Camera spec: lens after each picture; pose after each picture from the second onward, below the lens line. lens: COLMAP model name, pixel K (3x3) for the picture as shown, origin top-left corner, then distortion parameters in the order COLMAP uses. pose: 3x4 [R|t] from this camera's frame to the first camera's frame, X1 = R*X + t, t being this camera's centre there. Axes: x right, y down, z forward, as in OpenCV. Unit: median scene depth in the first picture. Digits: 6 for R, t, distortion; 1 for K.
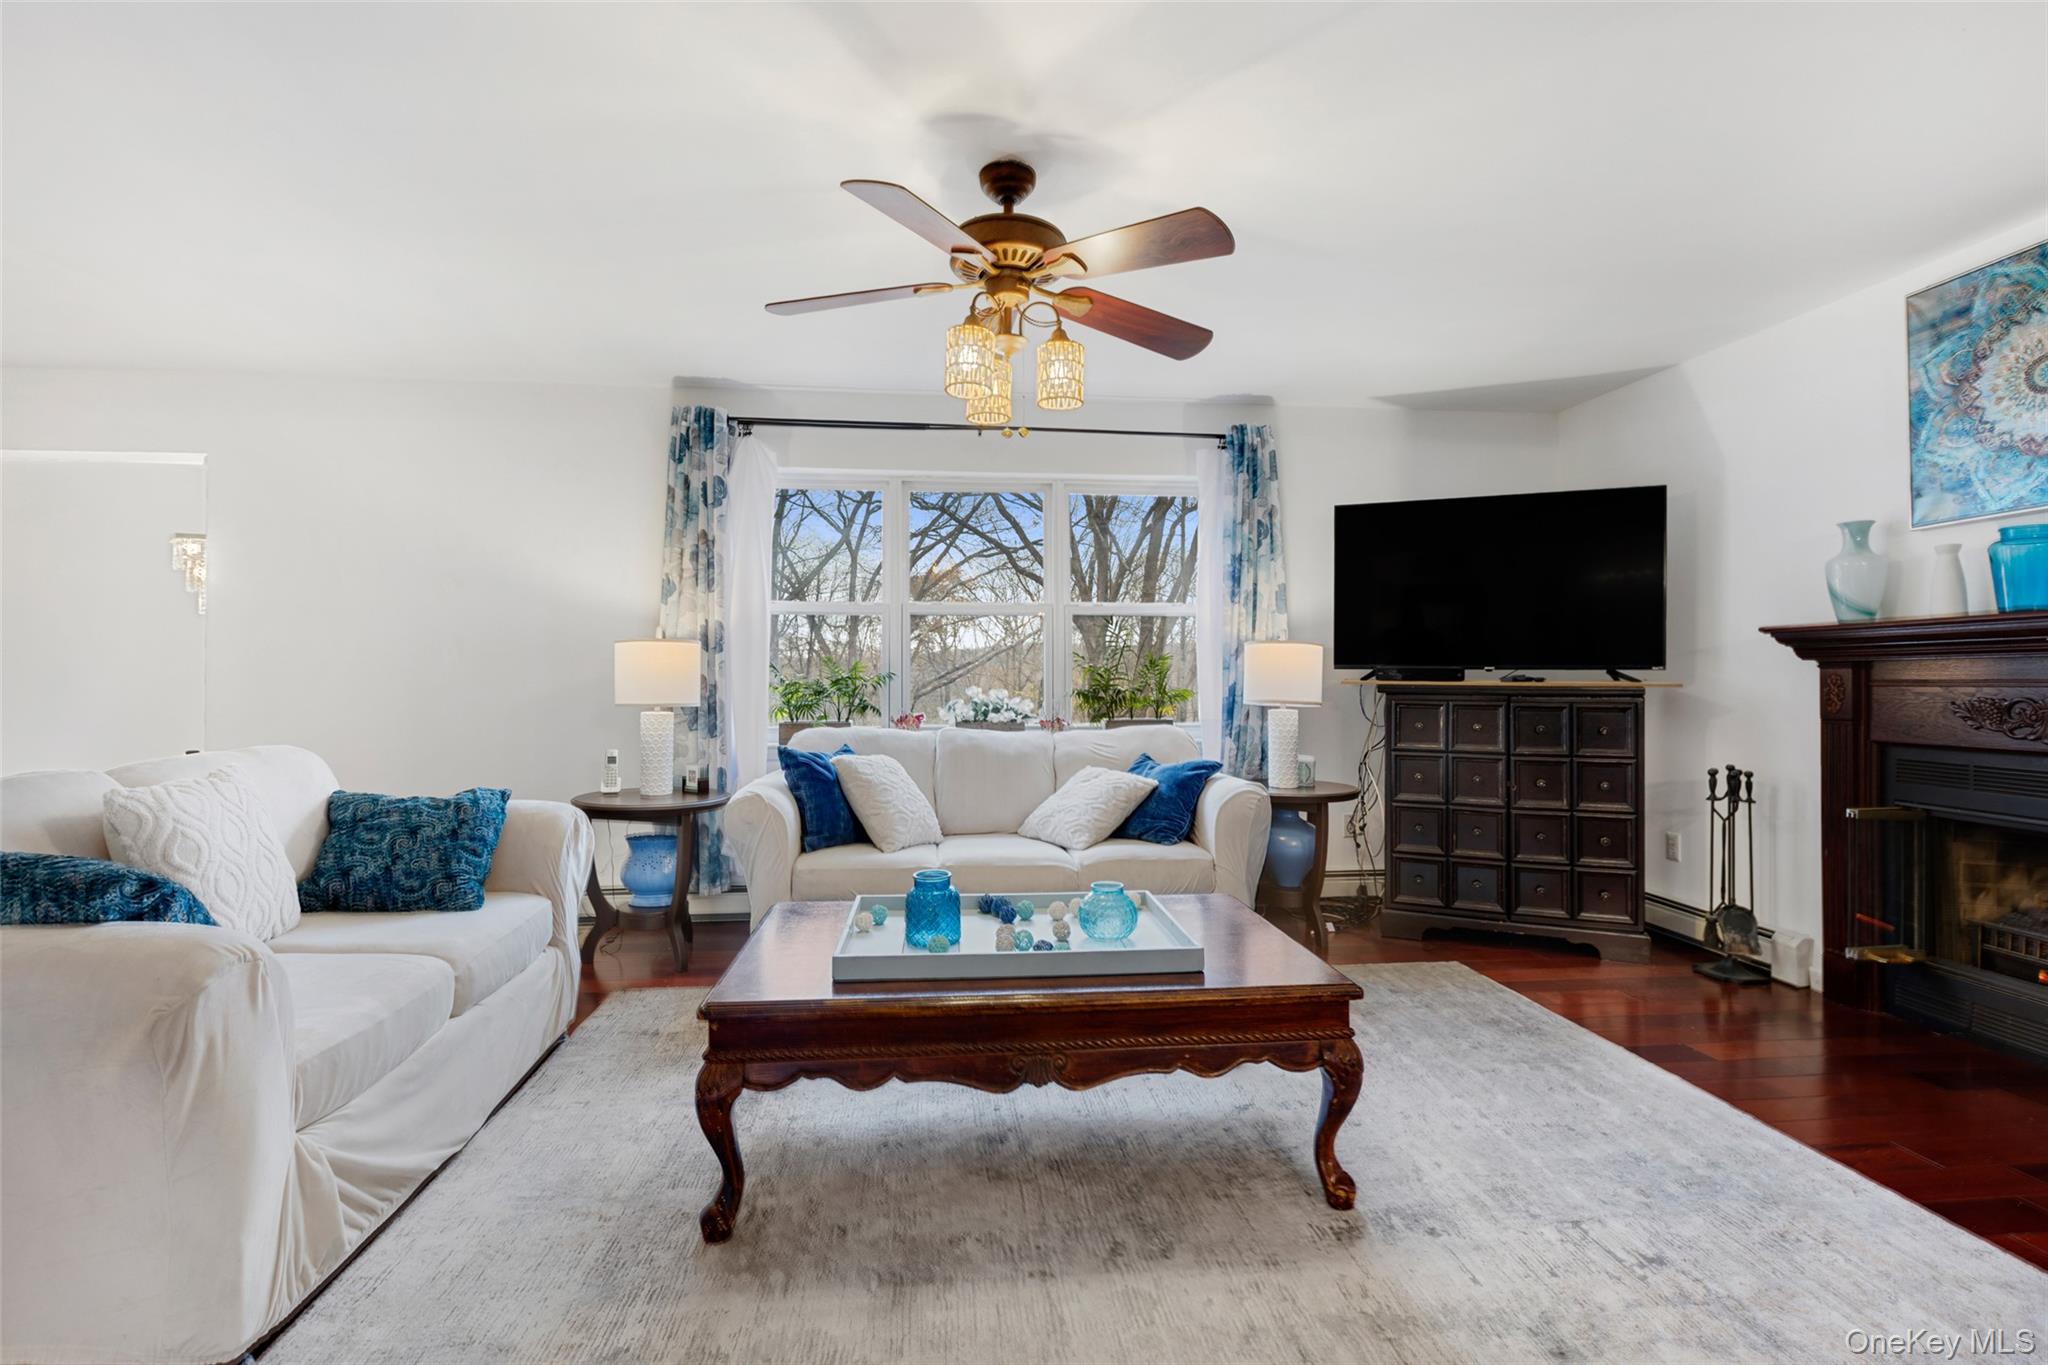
lens RADIAL K [[932.8, 0, 1002.0], [0, 932.8, 669.3], [0, 0, 1]] dist [0.010488, -0.002582]
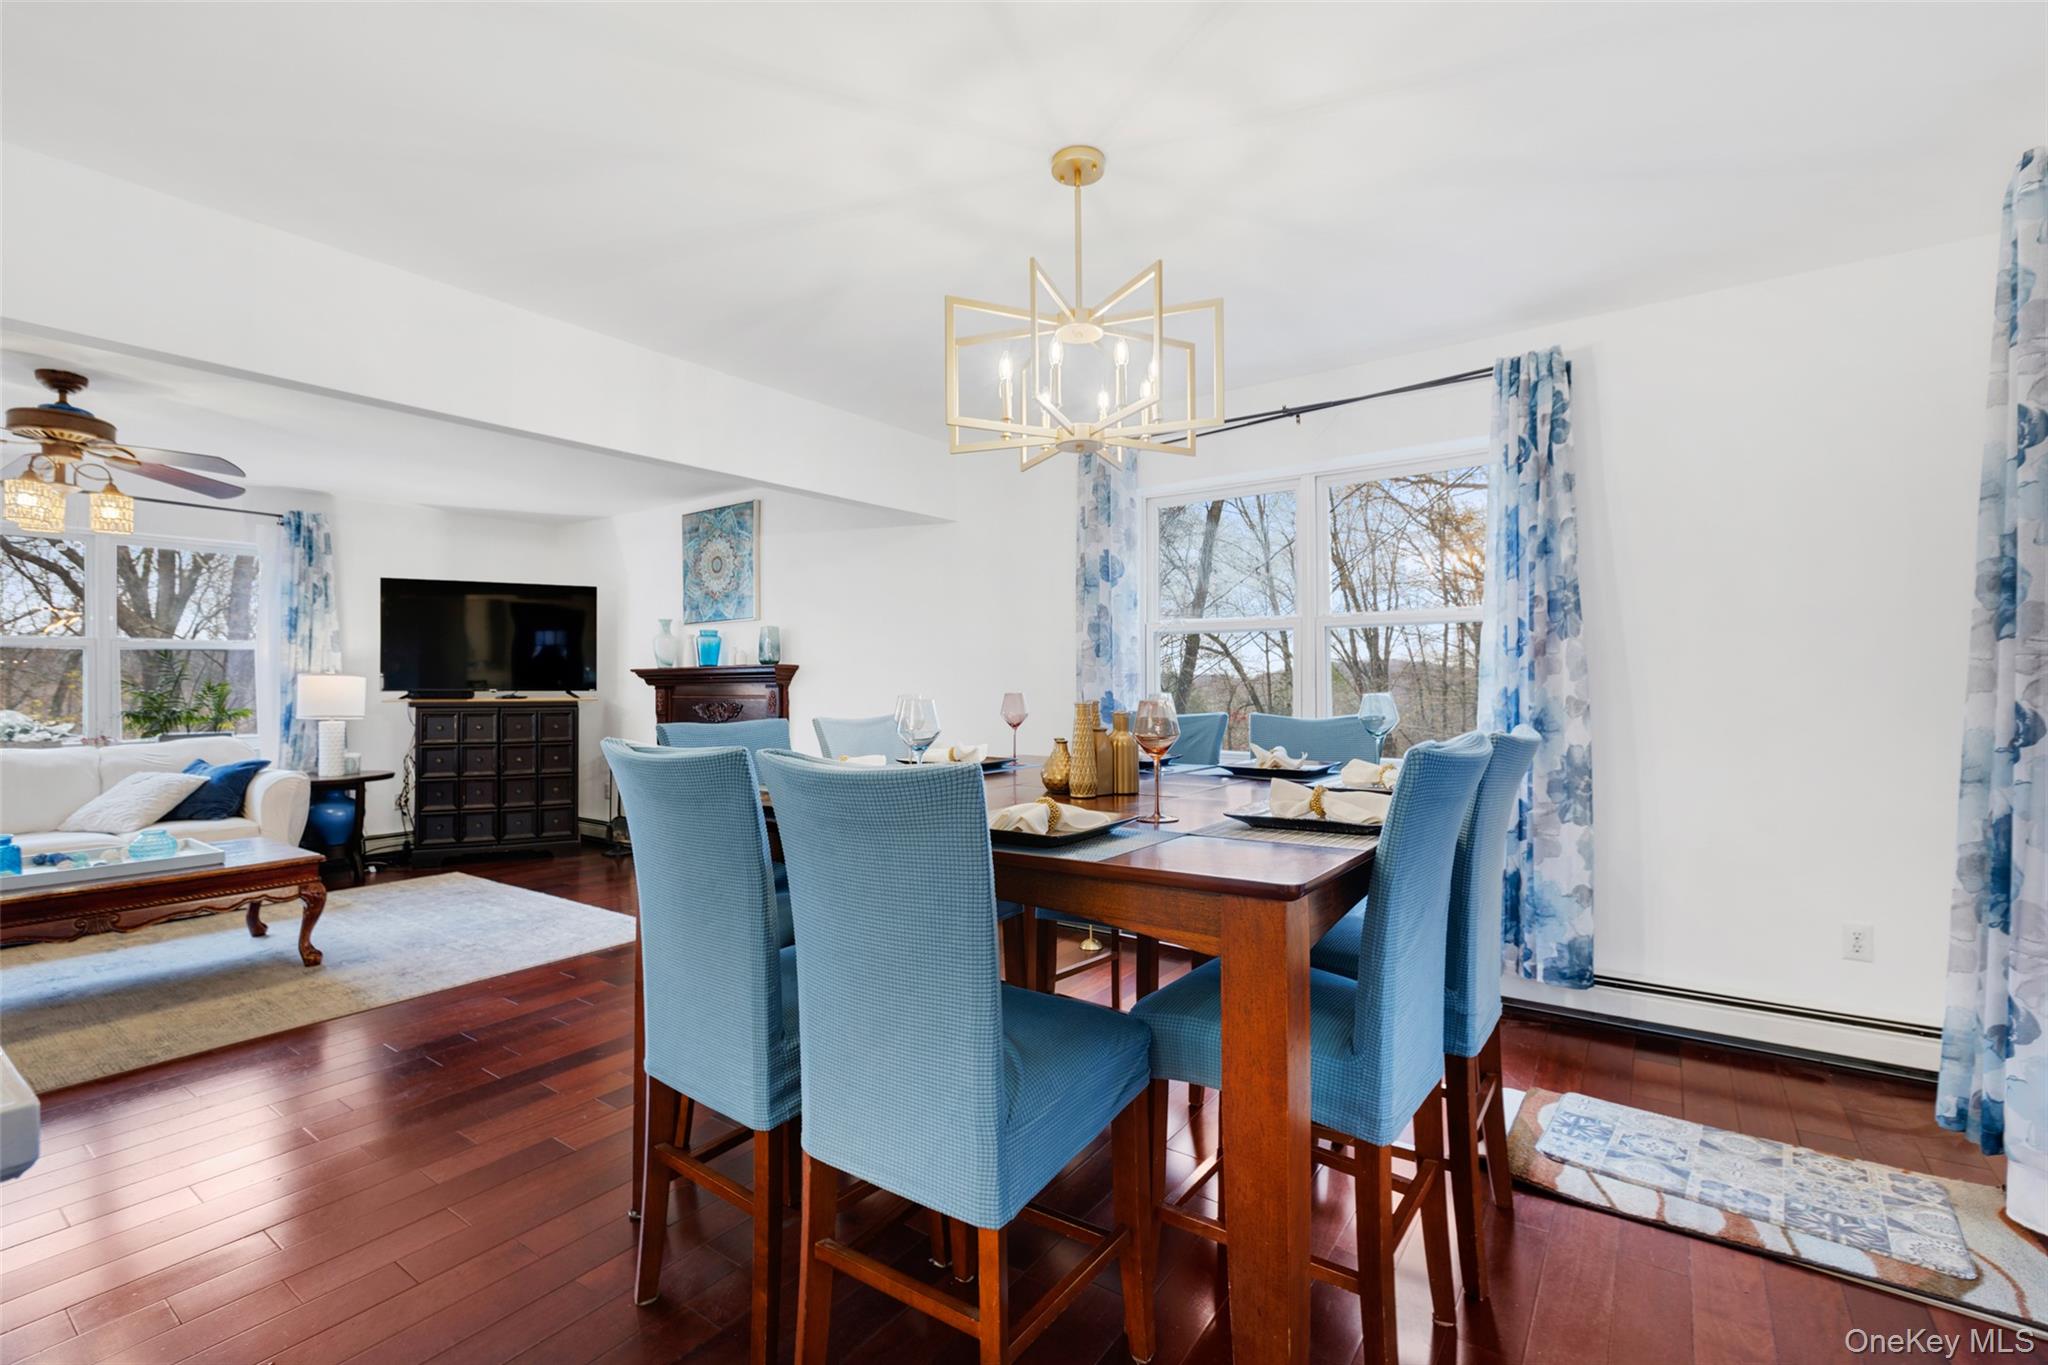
lens RADIAL K [[932.8, 0, 1053.0], [0, 932.8, 677.8], [0, 0, 1]] dist [0.010488, -0.002582]
pose [[0.651204, -0.001330, 0.758901, -0.069928], [0.000997, 0.999999, 0.000898, -0.024653], [-0.758902, 0.000172, 0.651205, -0.802575]]
